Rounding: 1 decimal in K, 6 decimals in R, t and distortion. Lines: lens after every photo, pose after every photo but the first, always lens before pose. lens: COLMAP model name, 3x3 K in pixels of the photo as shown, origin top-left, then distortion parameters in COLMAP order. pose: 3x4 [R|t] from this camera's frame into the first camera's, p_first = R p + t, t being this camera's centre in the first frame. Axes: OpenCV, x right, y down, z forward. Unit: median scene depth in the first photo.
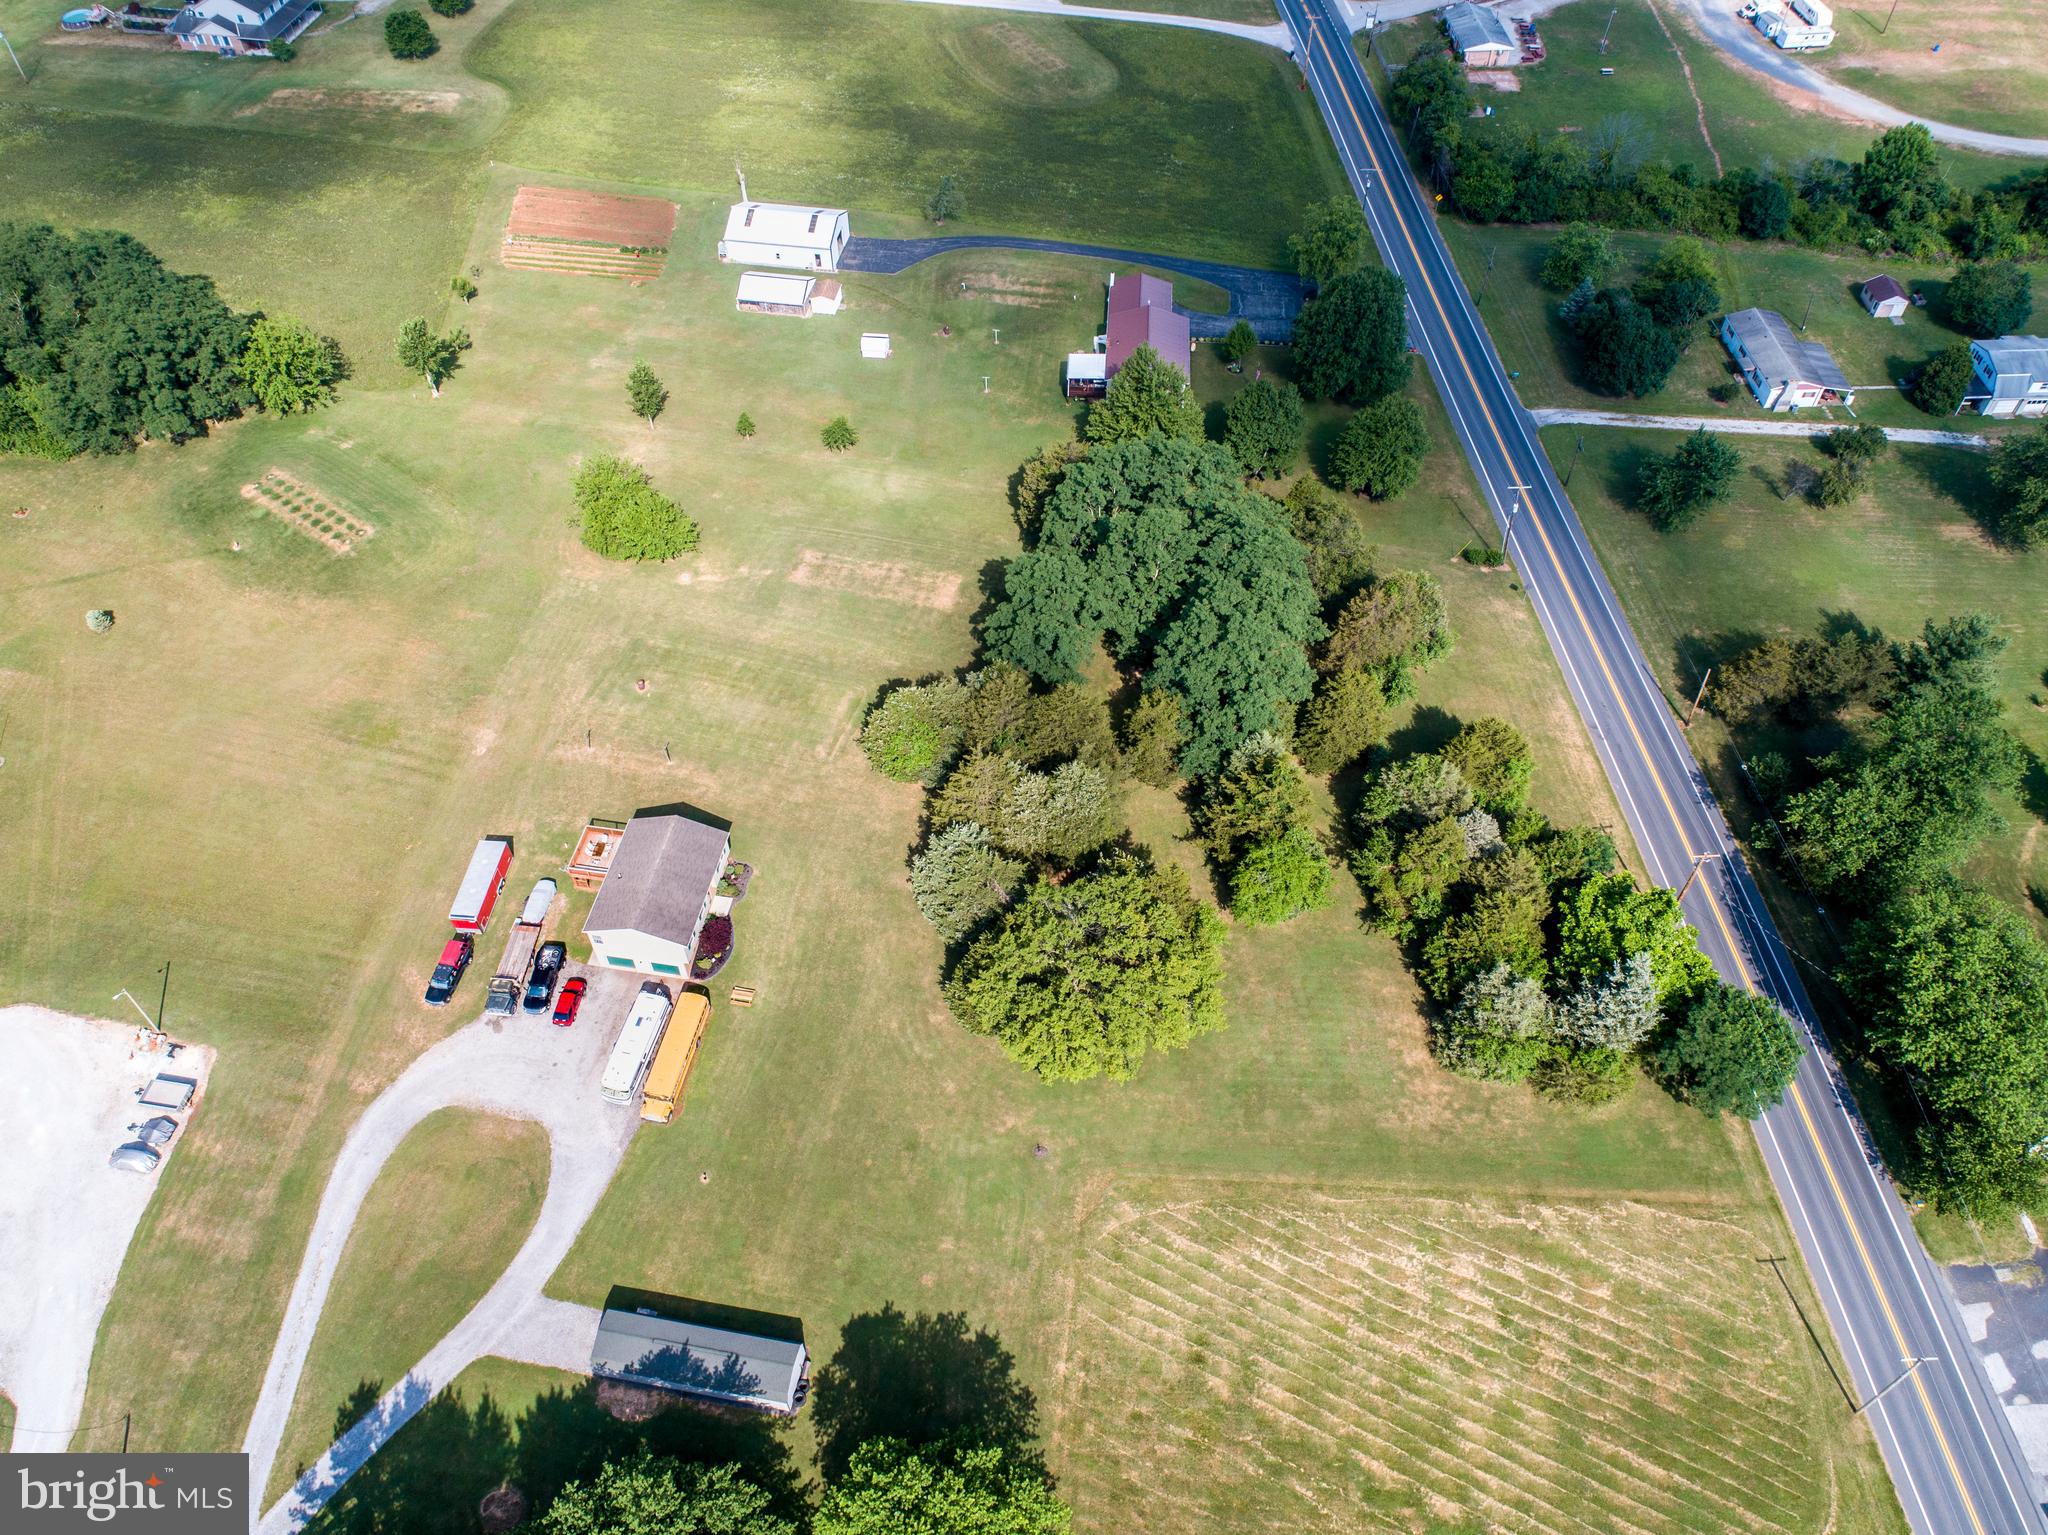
lens RADIAL K [[1536.7, 0, 1023.3], [0, 1536.7, 774.4], [0, 0, 1]] dist [-0.025940, 0.009906]
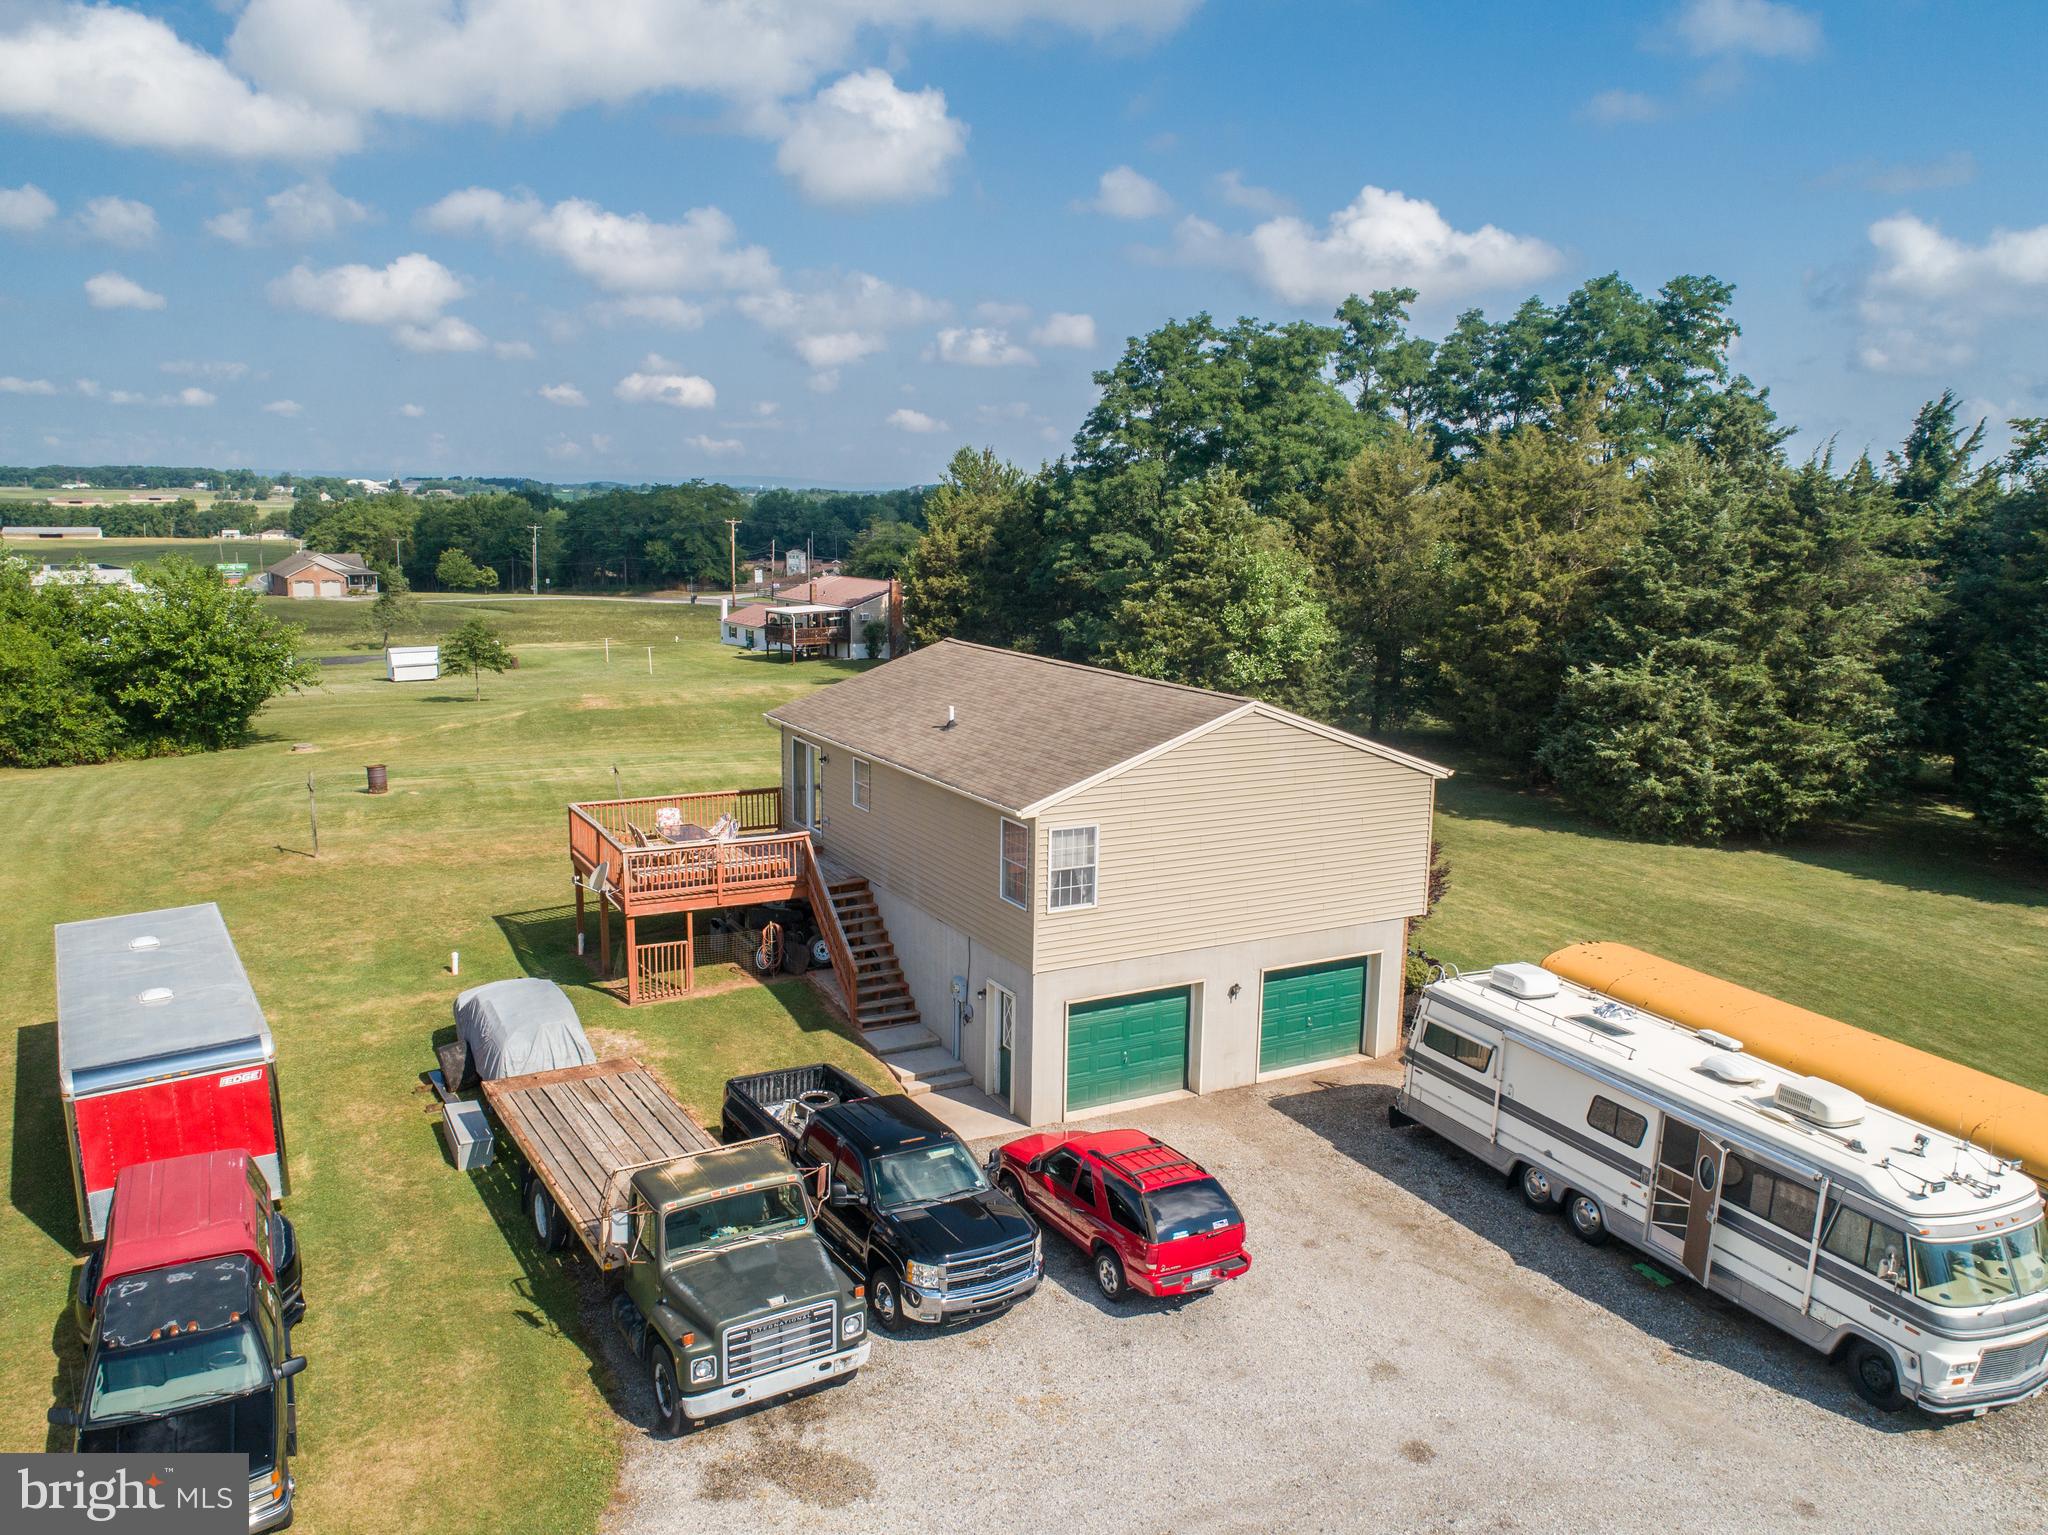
lens RADIAL K [[1541.9, 0, 1024.0], [0, 1541.9, 767.5], [0, 0, 1]] dist [-0.022543, 0.006260]
pose [[0.788827, -0.090193, 0.607962, -0.457344], [0.460061, 0.742566, -0.486764, 0.218025], [-0.407549, 0.663672, 0.627250, 0.999099]]
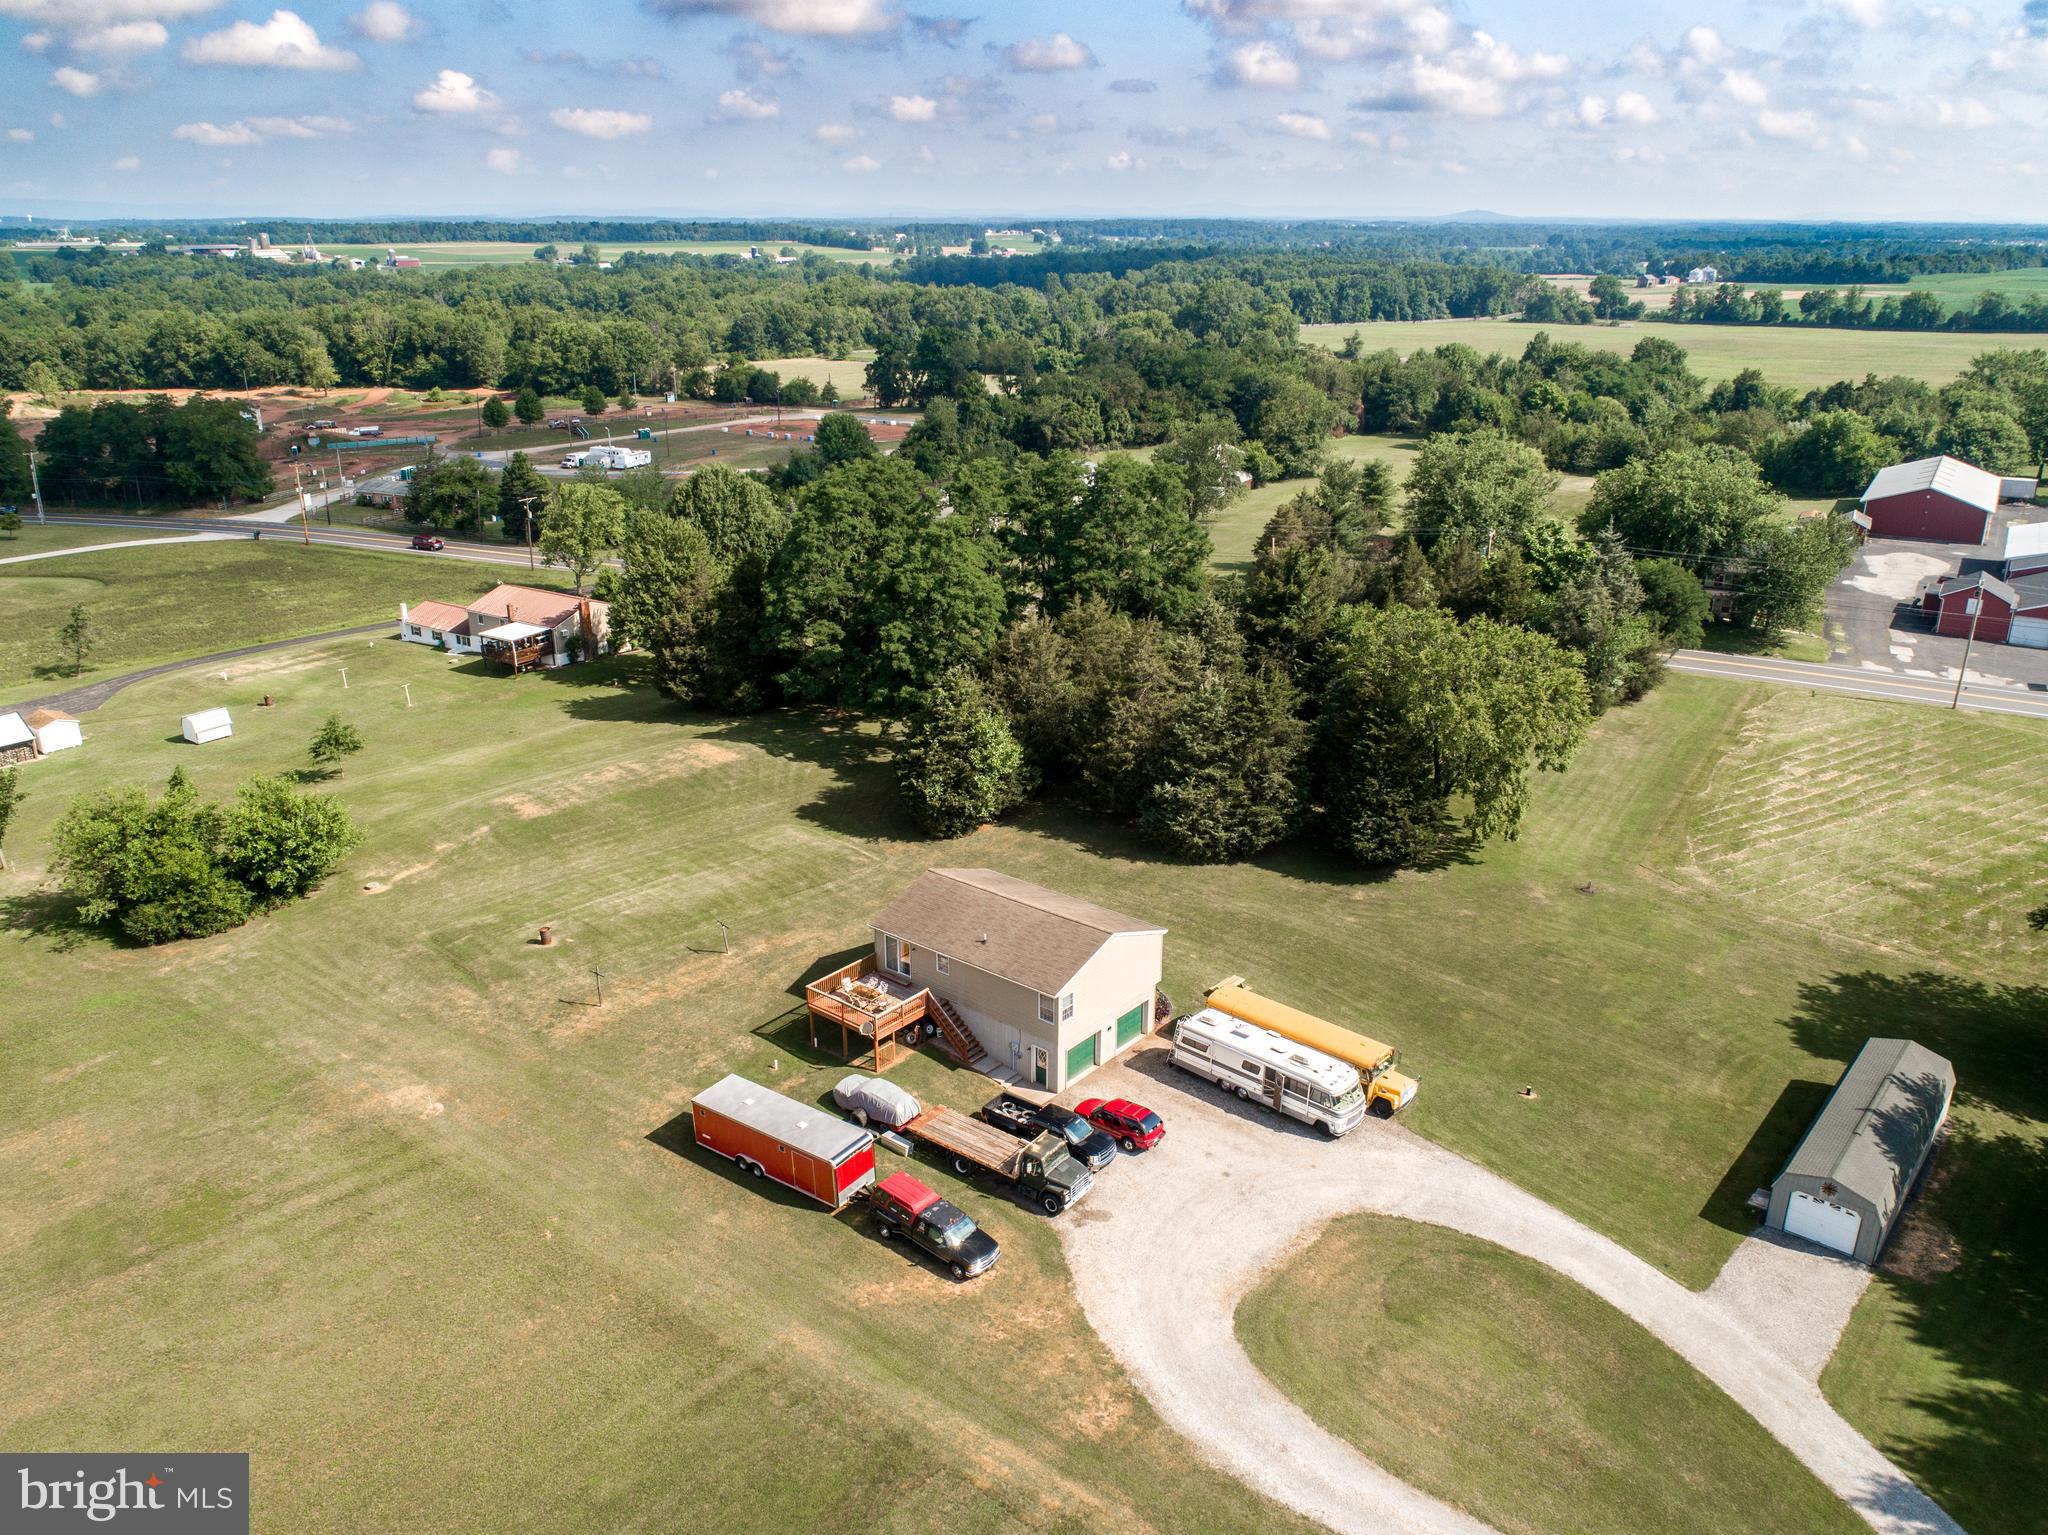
lens RADIAL K [[1536.7, 0, 1023.3], [0, 1536.7, 774.4], [0, 0, 1]] dist [-0.025940, 0.009906]
pose [[0.499628, -0.291820, 0.815606, -0.821128], [0.663515, 0.734221, -0.143759, 0.131964], [-0.556884, 0.612993, 0.560464, 0.737087]]
